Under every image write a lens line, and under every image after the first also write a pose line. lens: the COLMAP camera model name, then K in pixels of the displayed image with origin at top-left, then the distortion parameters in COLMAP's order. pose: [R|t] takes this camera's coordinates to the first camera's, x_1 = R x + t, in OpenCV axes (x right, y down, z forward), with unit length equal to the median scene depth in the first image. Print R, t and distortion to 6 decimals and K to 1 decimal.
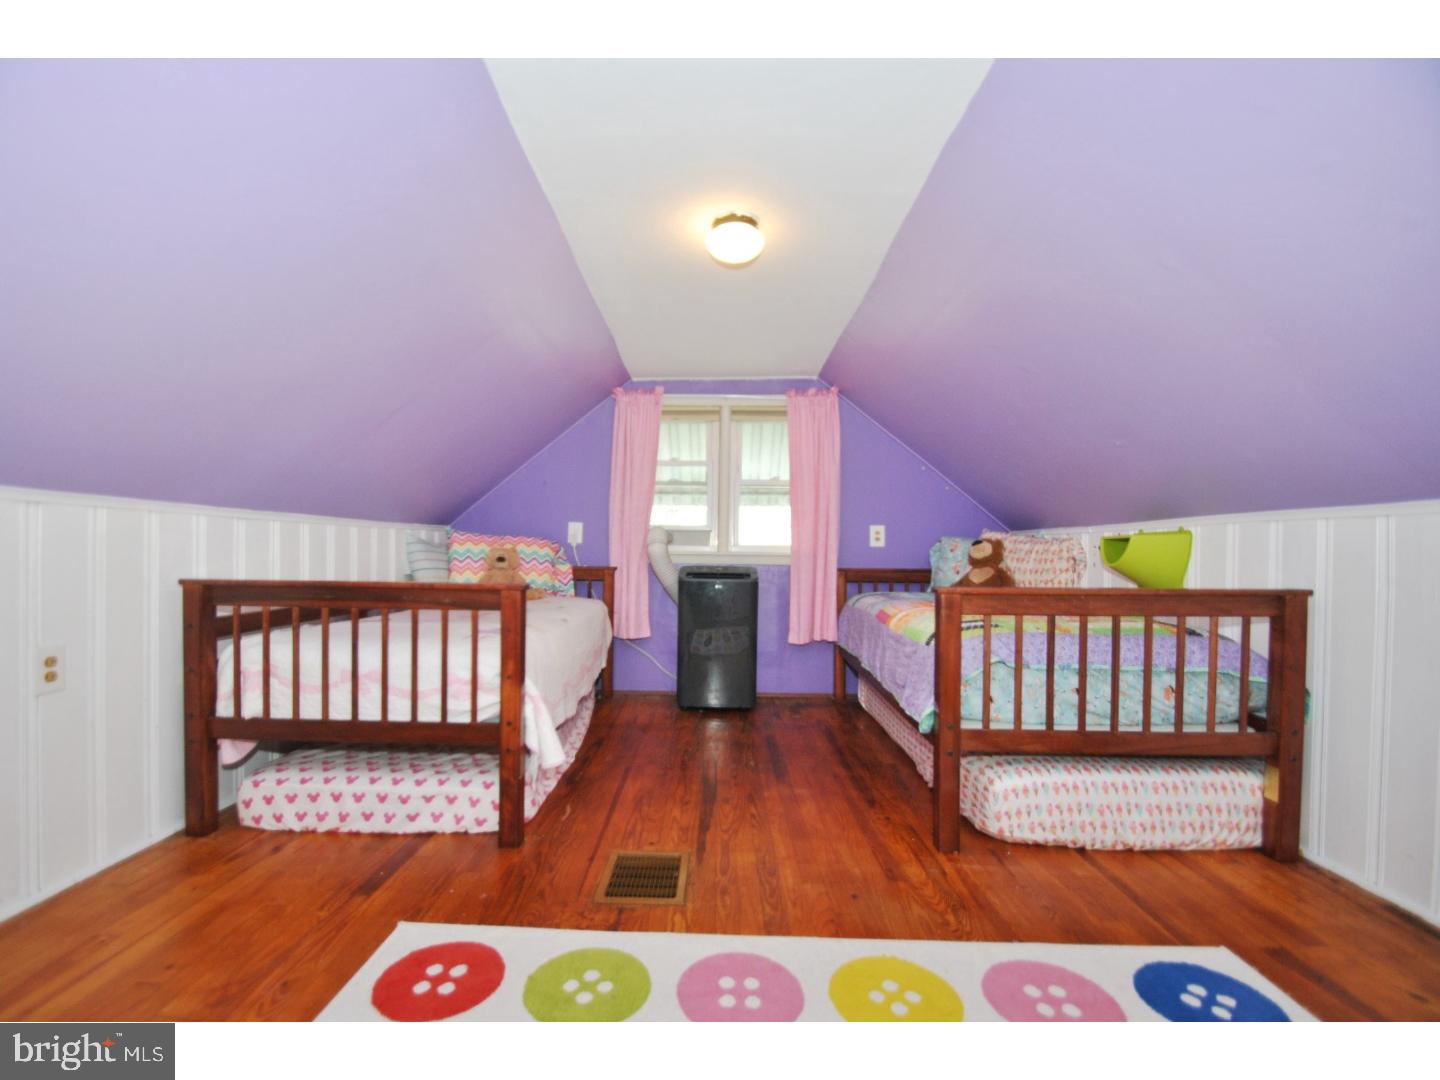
lens RADIAL K [[627.7, 0, 716.4], [0, 627.7, 563.3], [0, 0, 1]] dist [-0.000982, -0.000577]
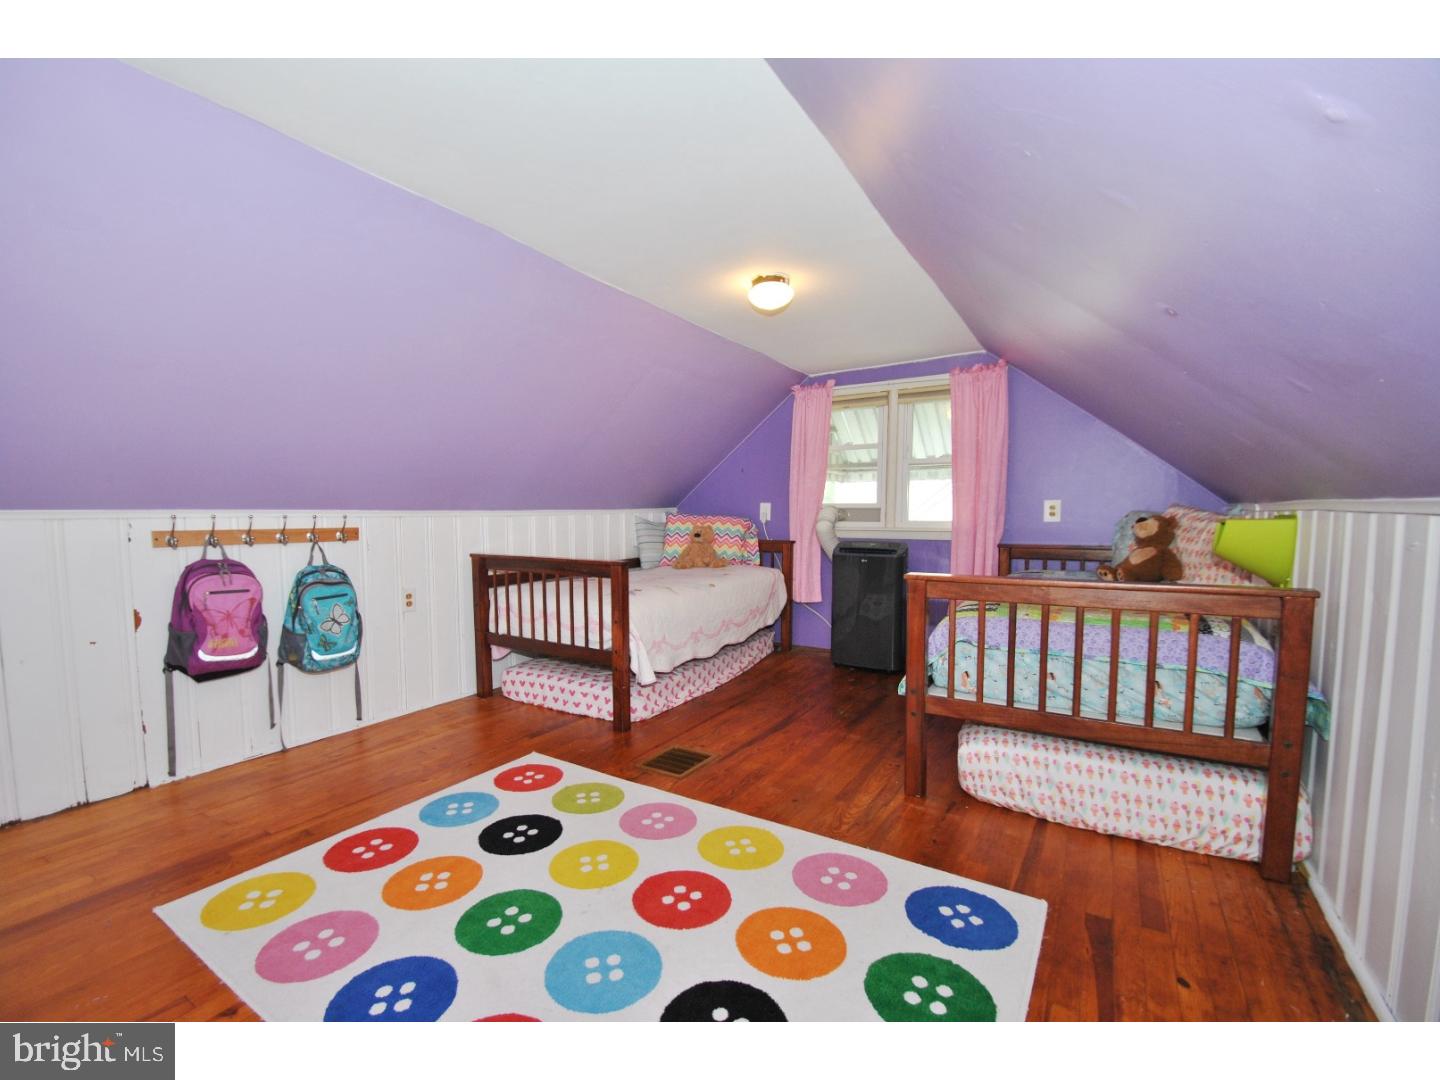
lens RADIAL K [[637.5, 0, 720.0], [0, 637.5, 564.7], [0, 0, 1]] dist [0.001958, 0.000391]
pose [[0.864684, 0.029159, -0.501470, 0.627972], [0.004657, 0.997805, 0.066051, -0.056780], [0.502295, -0.059449, 0.862650, -0.198290]]
